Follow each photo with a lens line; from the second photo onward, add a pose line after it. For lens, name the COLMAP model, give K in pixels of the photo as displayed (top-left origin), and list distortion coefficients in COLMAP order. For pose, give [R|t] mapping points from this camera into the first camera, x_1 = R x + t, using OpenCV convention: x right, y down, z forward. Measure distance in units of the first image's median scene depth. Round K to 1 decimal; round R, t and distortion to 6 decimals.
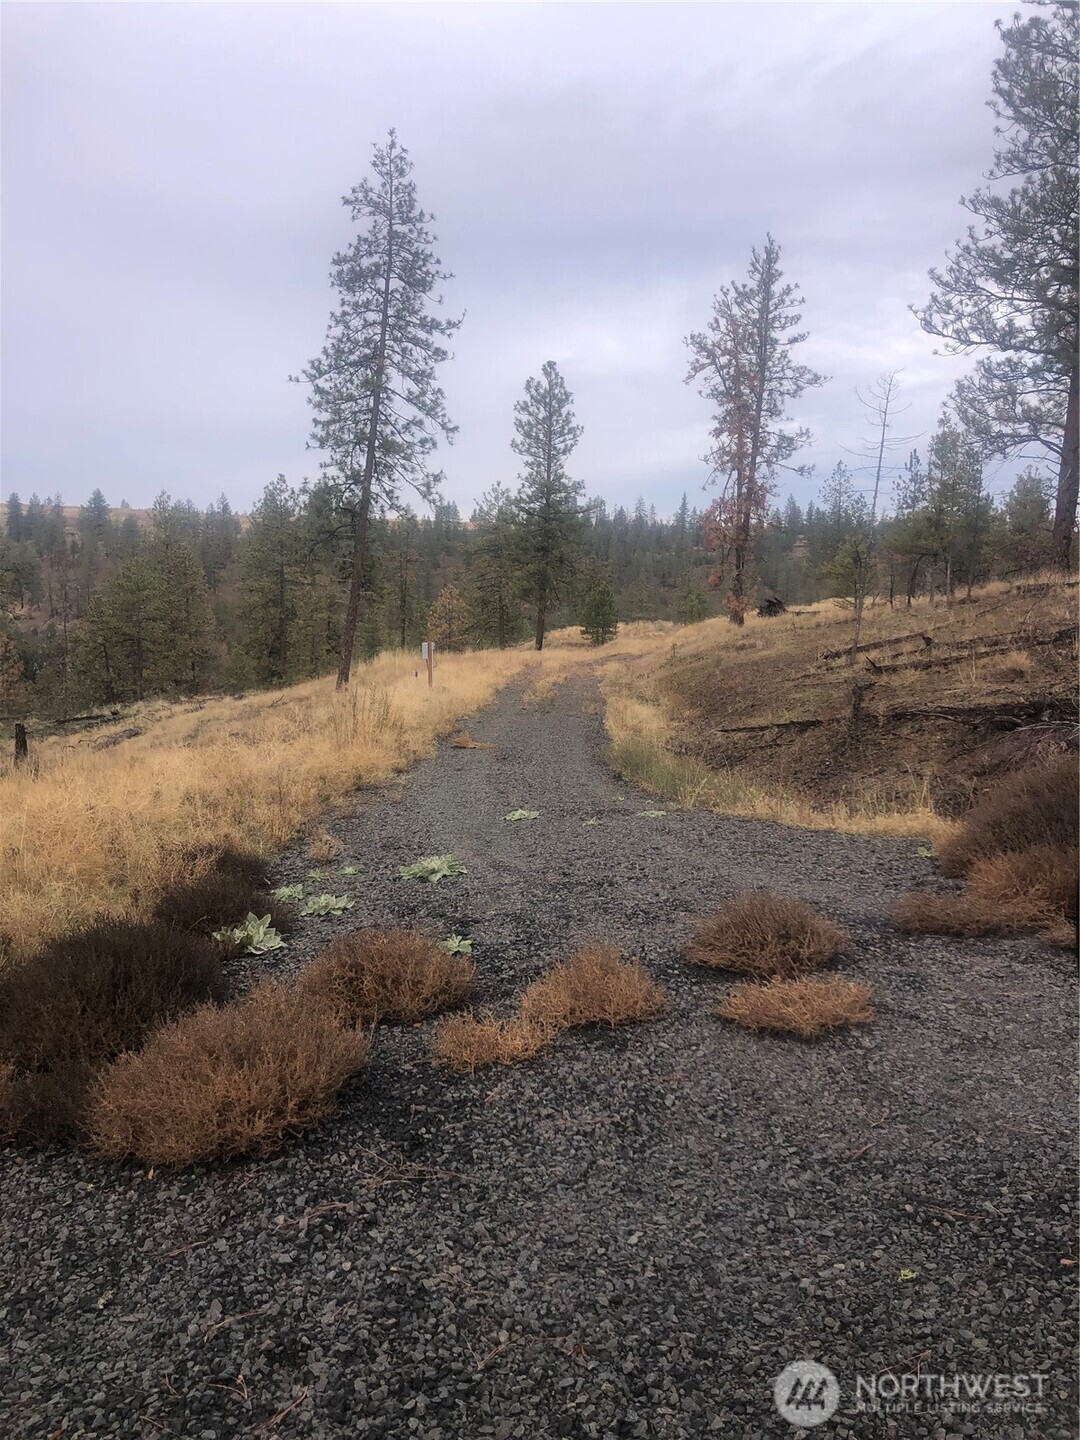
lens RADIAL K [[1162.1, 0, 541.4], [0, 1162.1, 721.9], [0, 0, 1]] dist [0.005996, 0.000686]
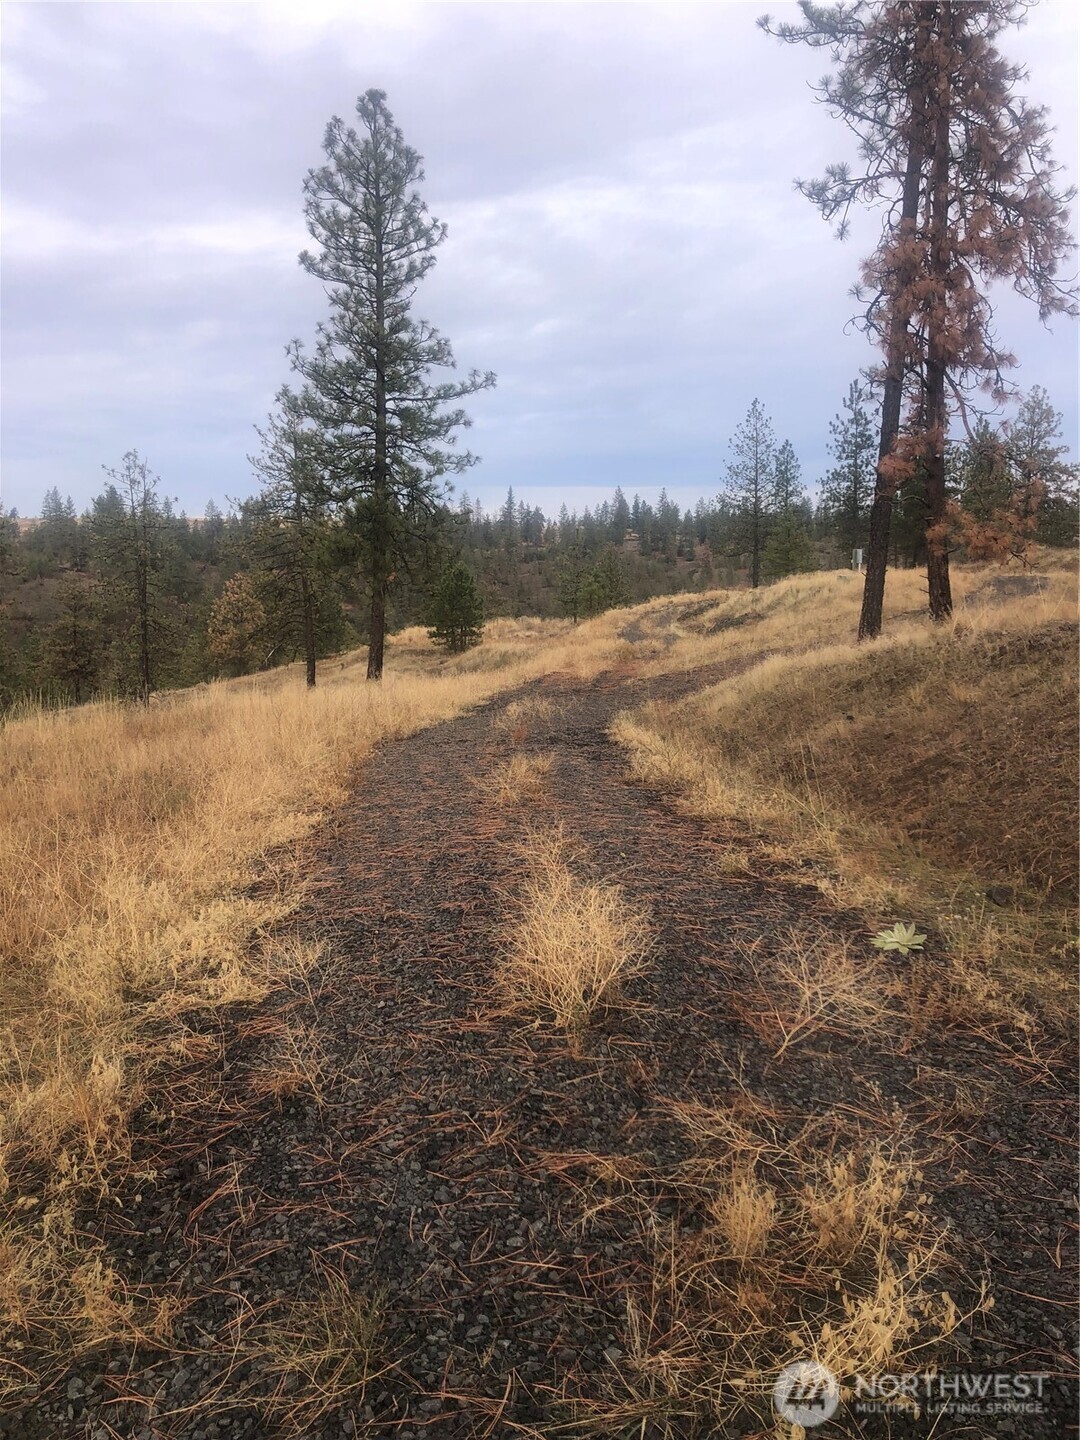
lens RADIAL K [[1162.1, 0, 541.8], [0, 1162.1, 715.6], [0, 0, 1]] dist [0.005996, 0.000686]
pose [[0.988073, -0.044386, 0.147450, -0.006272], [0.045406, 0.998962, -0.003560, -0.038181], [-0.147139, 0.010213, 0.989063, 0.494248]]
